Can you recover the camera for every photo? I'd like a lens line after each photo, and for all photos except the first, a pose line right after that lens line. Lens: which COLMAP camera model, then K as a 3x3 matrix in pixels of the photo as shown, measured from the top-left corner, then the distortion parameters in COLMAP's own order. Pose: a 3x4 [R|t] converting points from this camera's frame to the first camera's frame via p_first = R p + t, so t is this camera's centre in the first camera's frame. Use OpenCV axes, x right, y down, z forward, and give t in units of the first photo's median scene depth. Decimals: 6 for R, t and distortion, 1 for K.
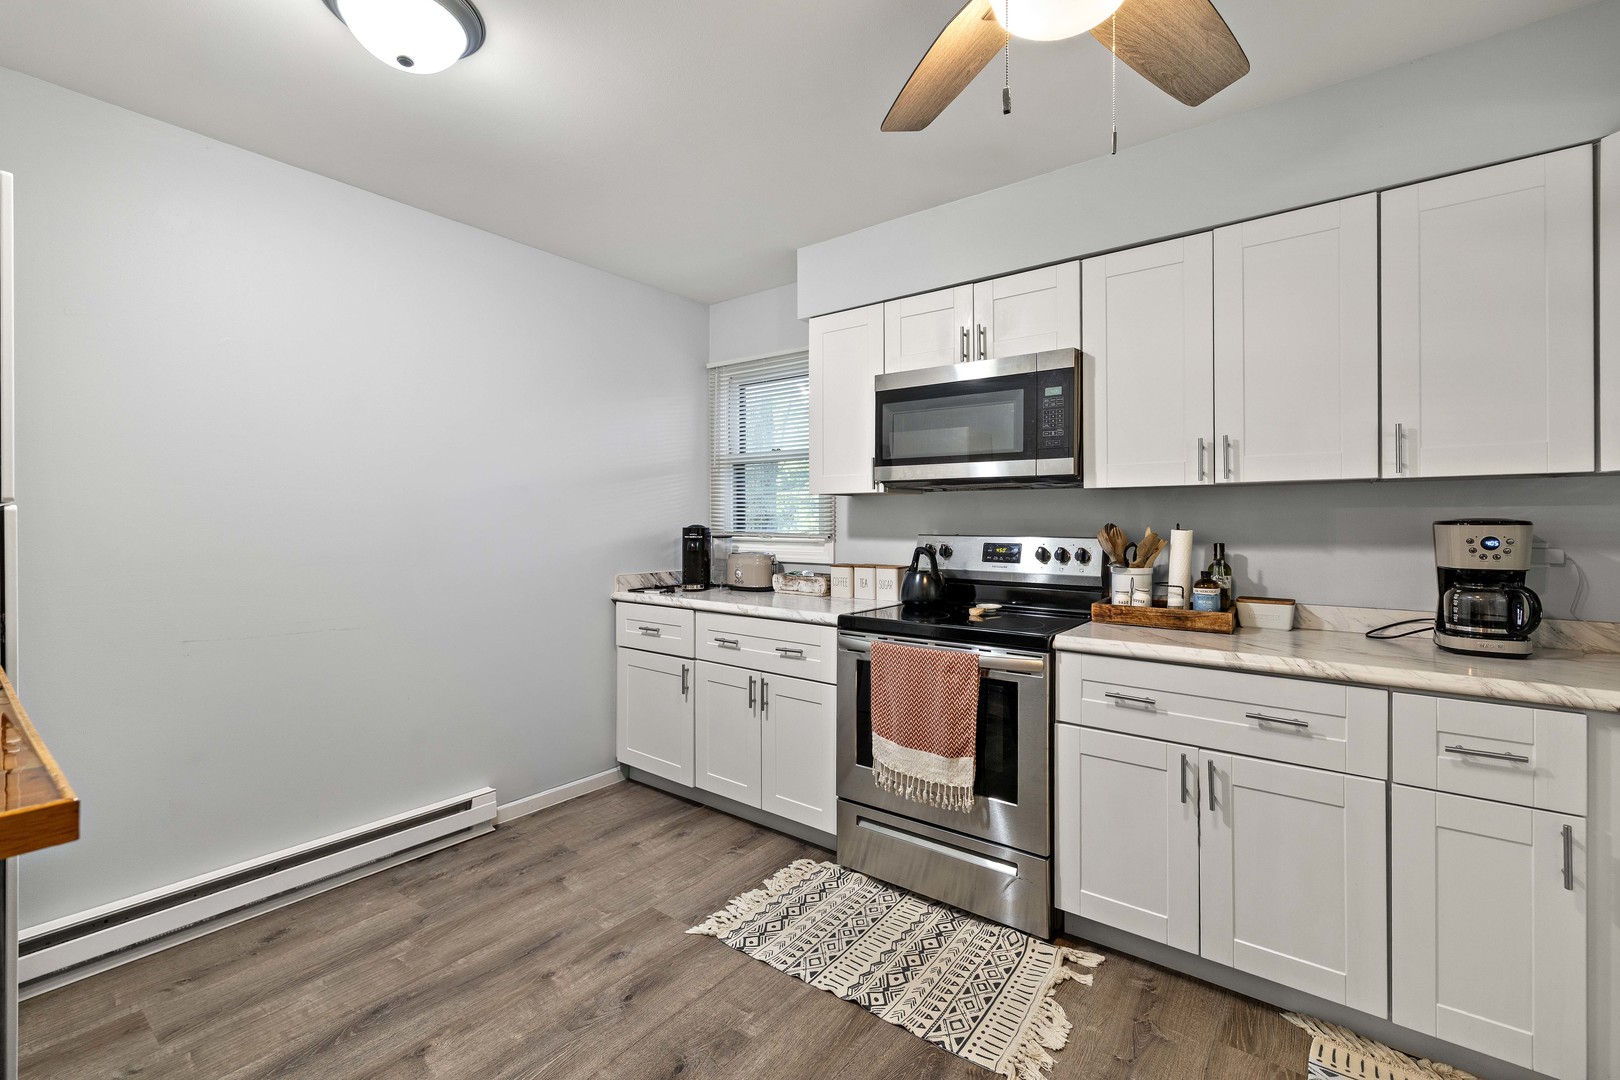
lens RADIAL K [[692.8, 0, 829.0], [0, 692.8, 526.0], [0, 0, 1]] dist [0.001668, -0.000693]
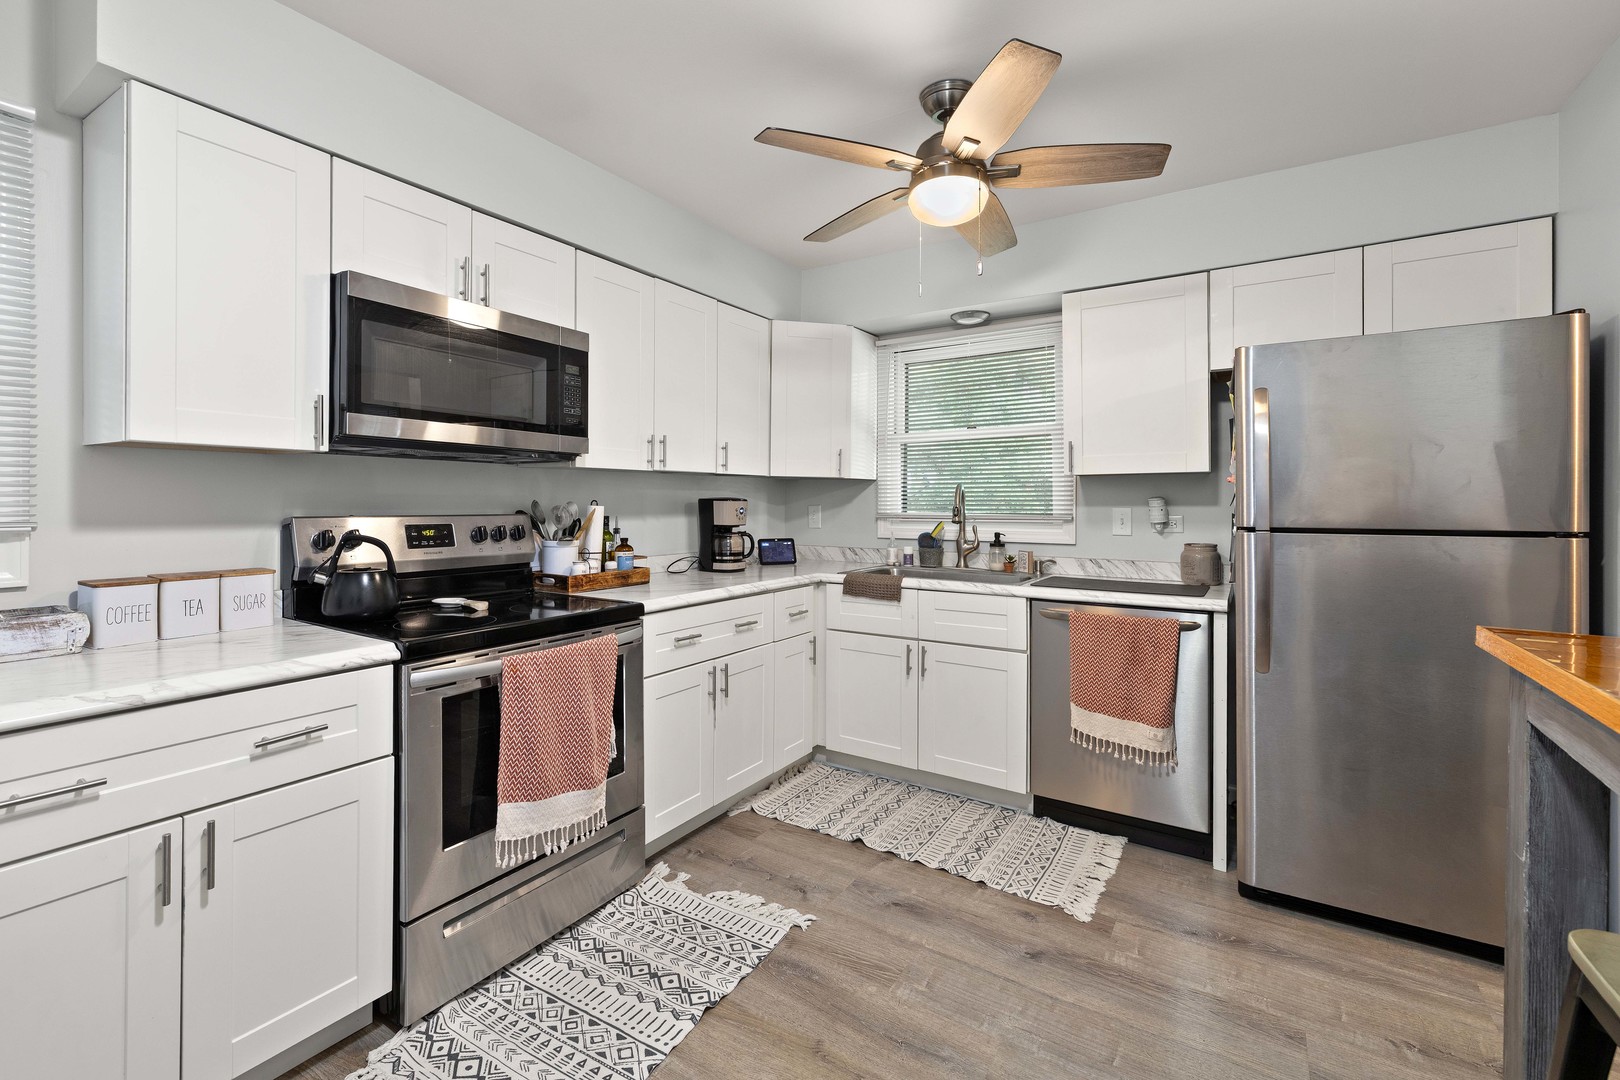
lens RADIAL K [[692.8, 0, 800.1], [0, 692.8, 502.1], [0, 0, 1]] dist [0.001668, -0.000693]
pose [[-0.066983, -0.007002, 0.997730, -0.717701], [-0.002050, 0.999974, 0.006881, -0.009206], [-0.997752, -0.001584, -0.066995, 0.743410]]
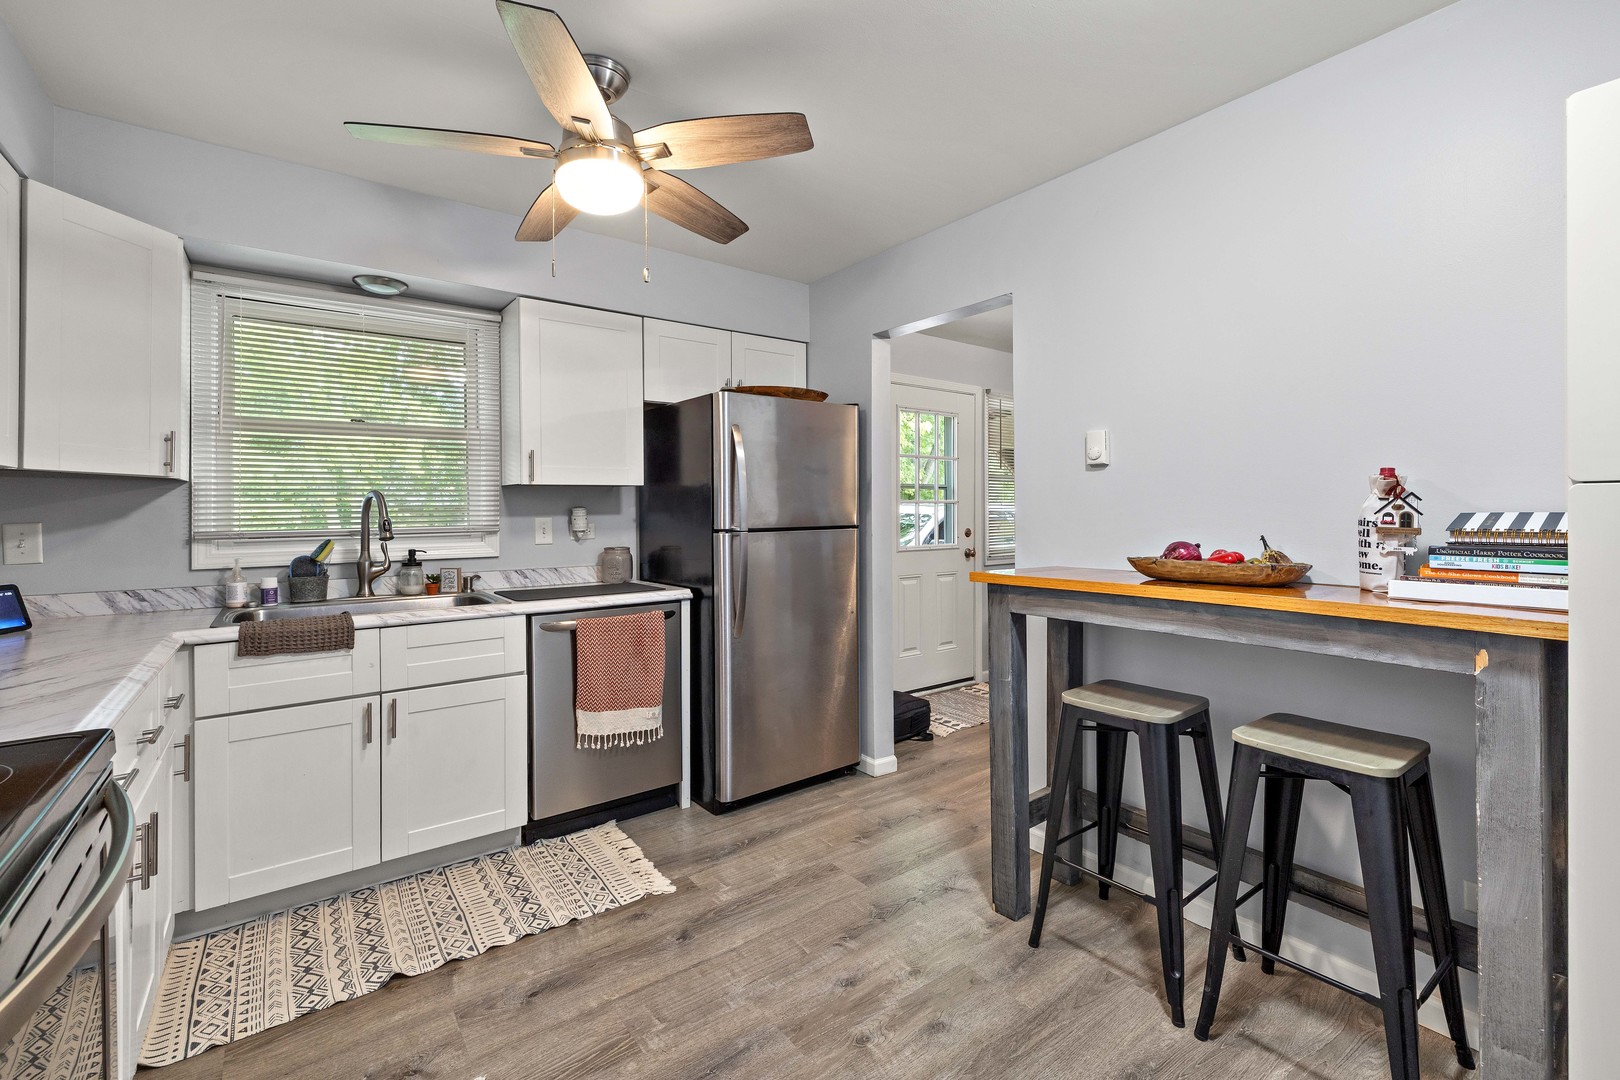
lens RADIAL K [[692.8, 0, 812.6], [0, 692.8, 509.7], [0, 0, 1]] dist [0.001668, -0.000693]
pose [[-0.957650, 0.002384, 0.287927, -0.315229], [0.003178, 0.999992, 0.002290, -0.006993], [-0.287919, 0.003109, -0.957650, 1.216473]]
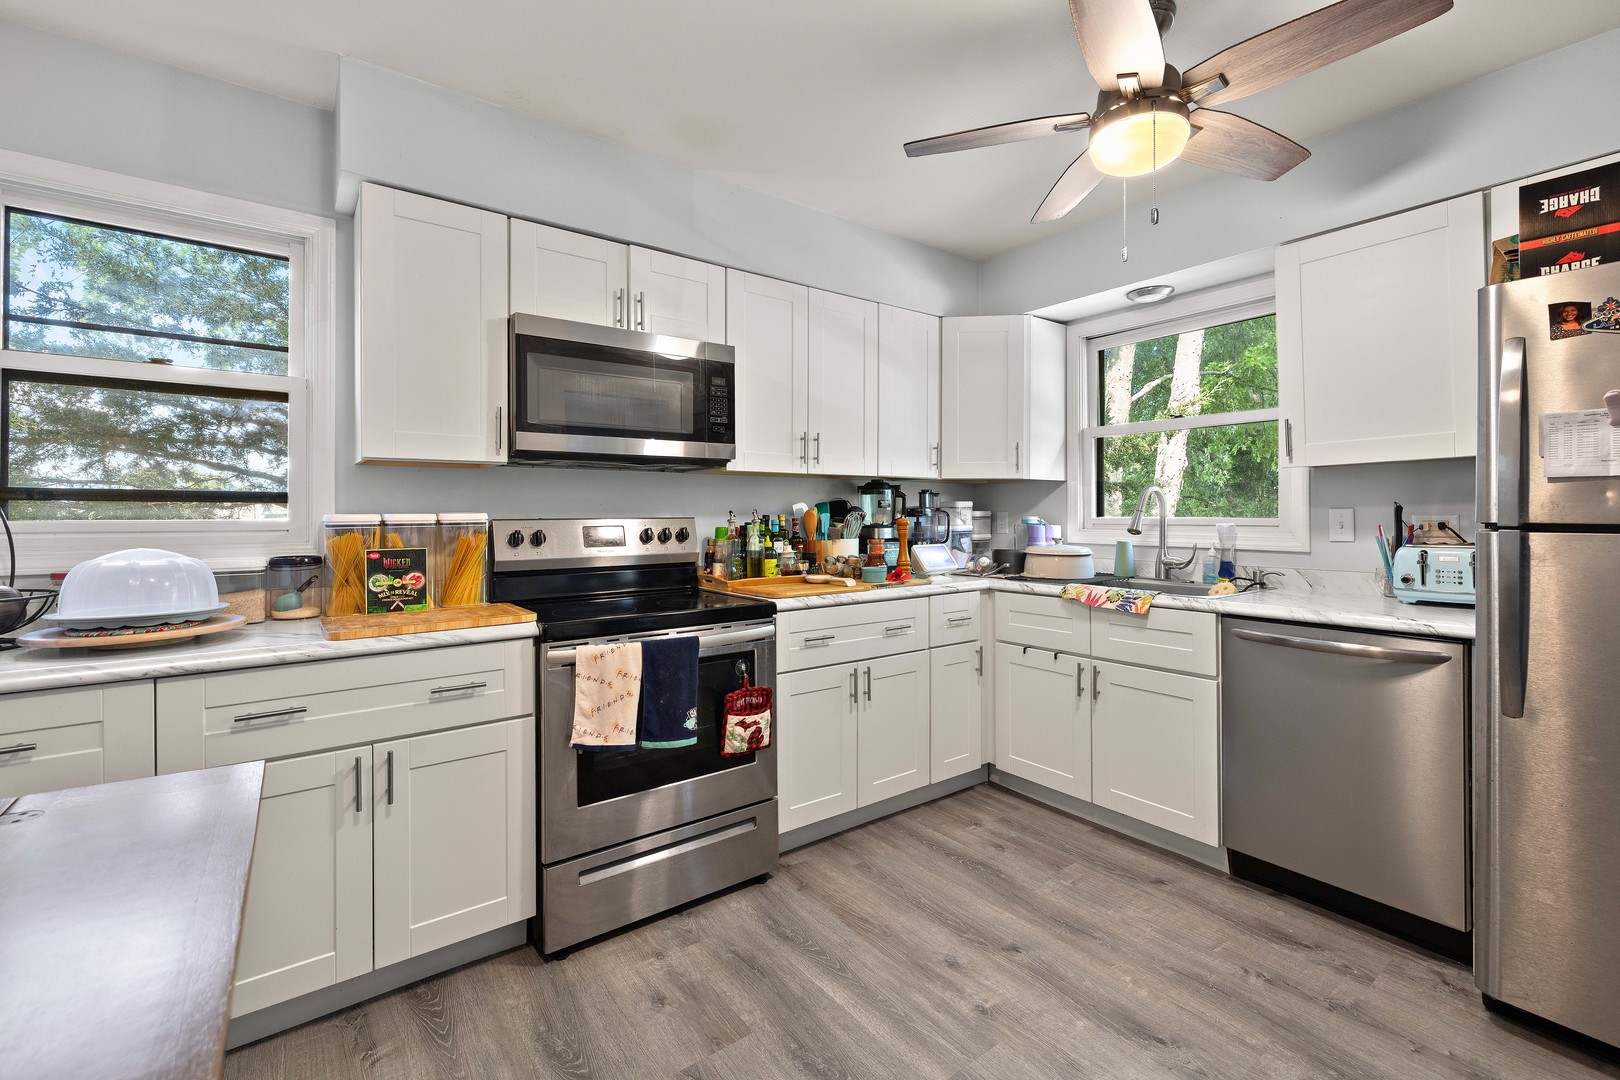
lens RADIAL K [[692.8, 0, 807.2], [0, 692.8, 521.2], [0, 0, 1]] dist [0.001668, -0.000693]
pose [[0.292727, -0.015285, 0.956074, -0.682380], [0.008569, 0.999874, 0.013362, 0.010011], [-0.956158, 0.004281, 0.292821, 0.553559]]
